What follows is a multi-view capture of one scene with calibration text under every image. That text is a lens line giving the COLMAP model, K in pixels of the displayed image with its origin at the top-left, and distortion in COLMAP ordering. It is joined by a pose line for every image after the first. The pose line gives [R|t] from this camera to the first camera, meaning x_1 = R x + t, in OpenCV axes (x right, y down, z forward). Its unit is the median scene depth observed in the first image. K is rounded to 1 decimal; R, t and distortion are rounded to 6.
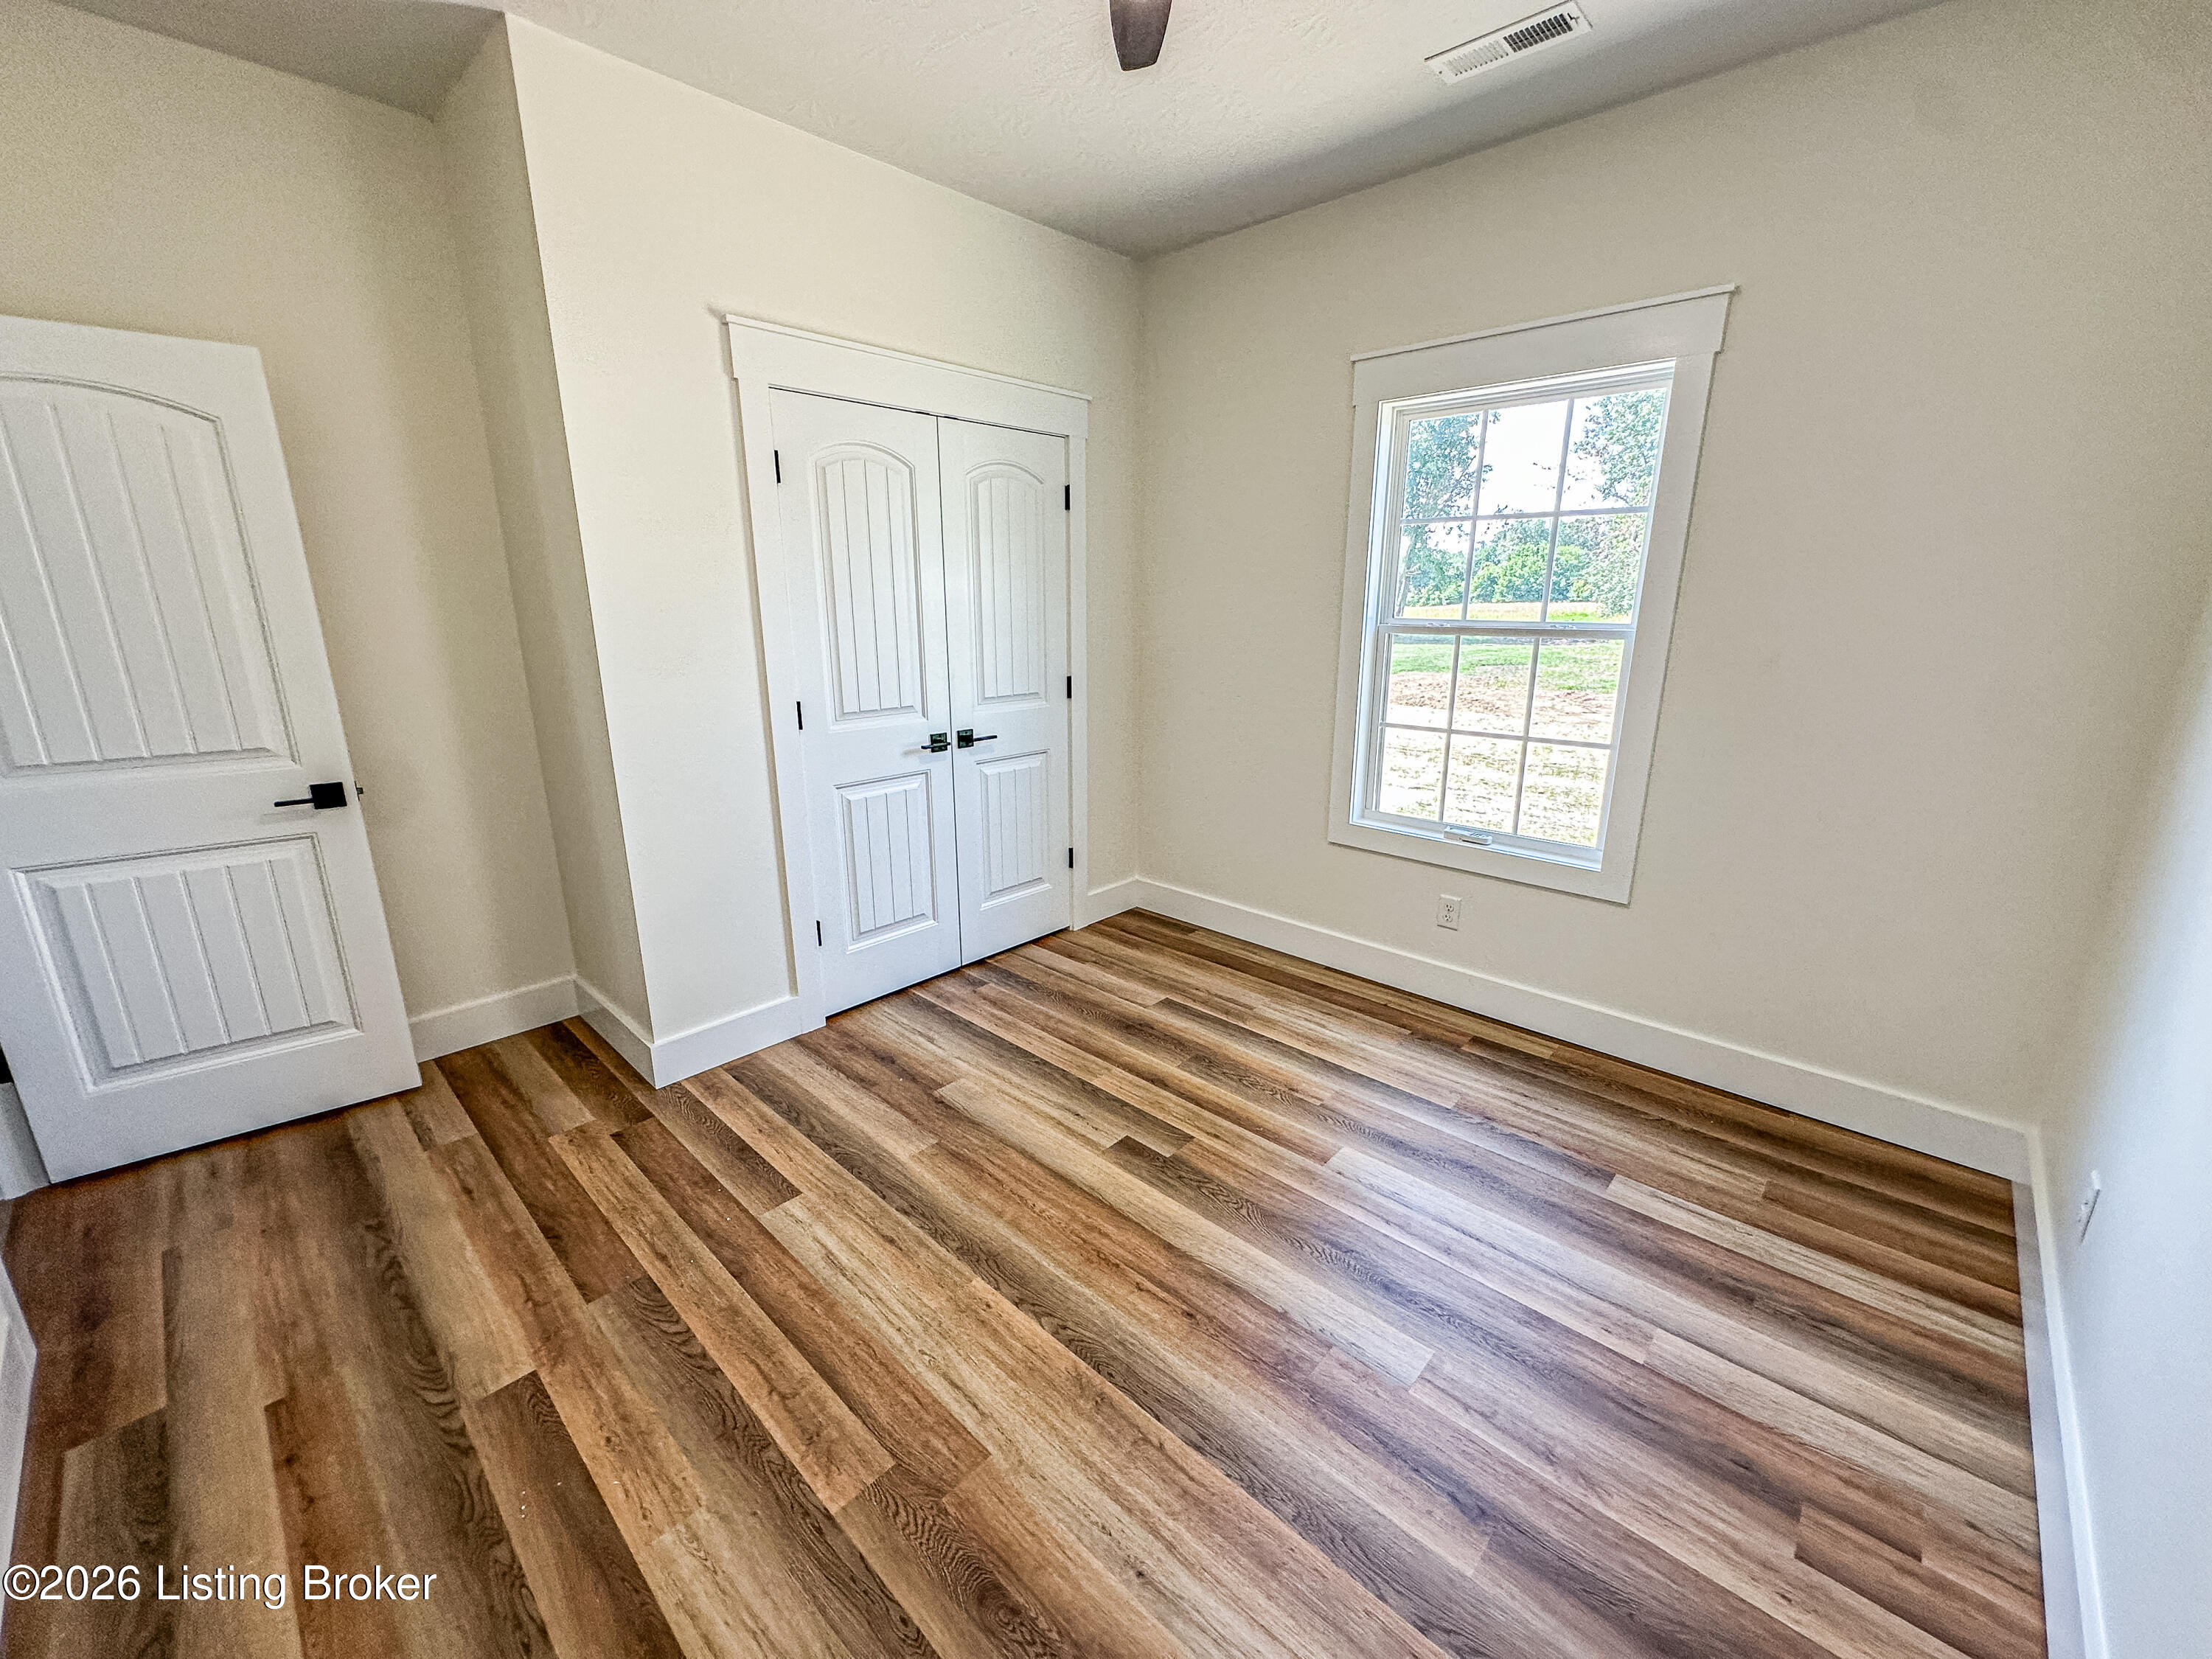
lens RADIAL K [[883.7, 0, 1099.4], [0, 883.7, 829.4], [0, 0, 1]] dist [-0.006431, 0.001358]
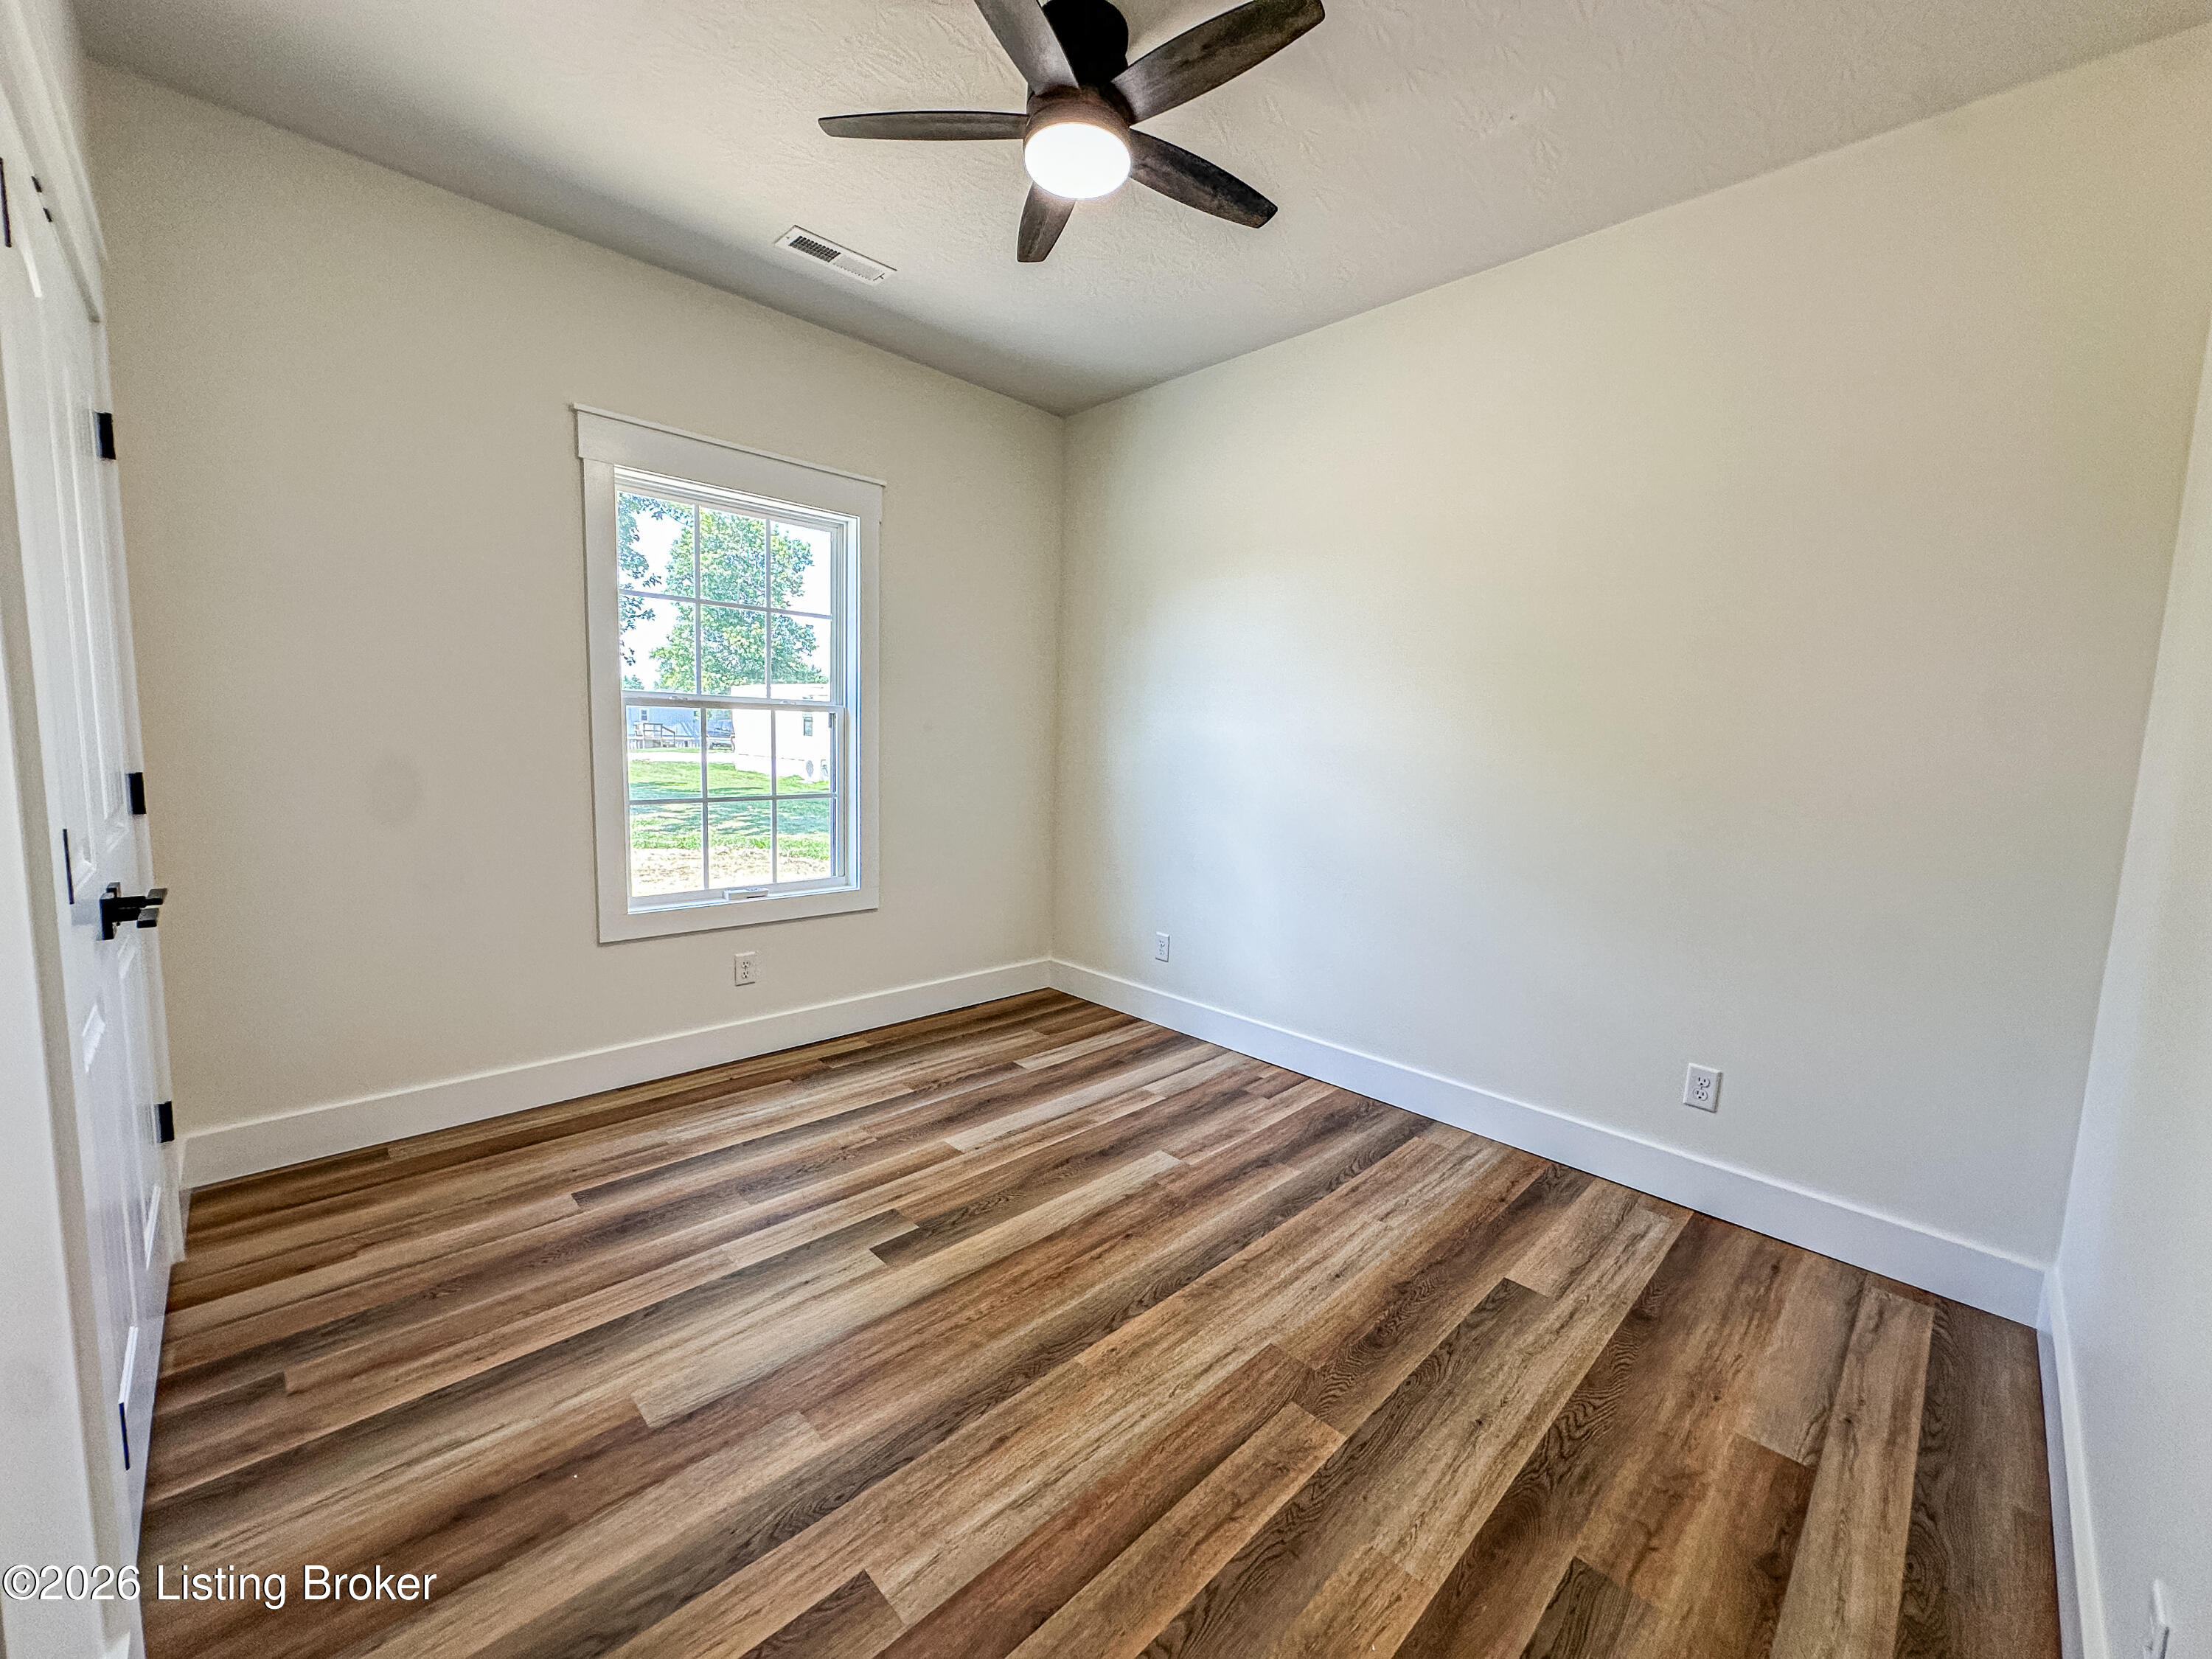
lens RADIAL K [[883.7, 0, 1106.6], [0, 883.7, 834.6], [0, 0, 1]] dist [-0.006431, 0.001358]
pose [[0.035349, -0.114031, 0.992848, -1.017477], [0.226393, 0.968556, 0.103180, -0.120105], [-0.973394, 0.221127, 0.060054, 0.801319]]
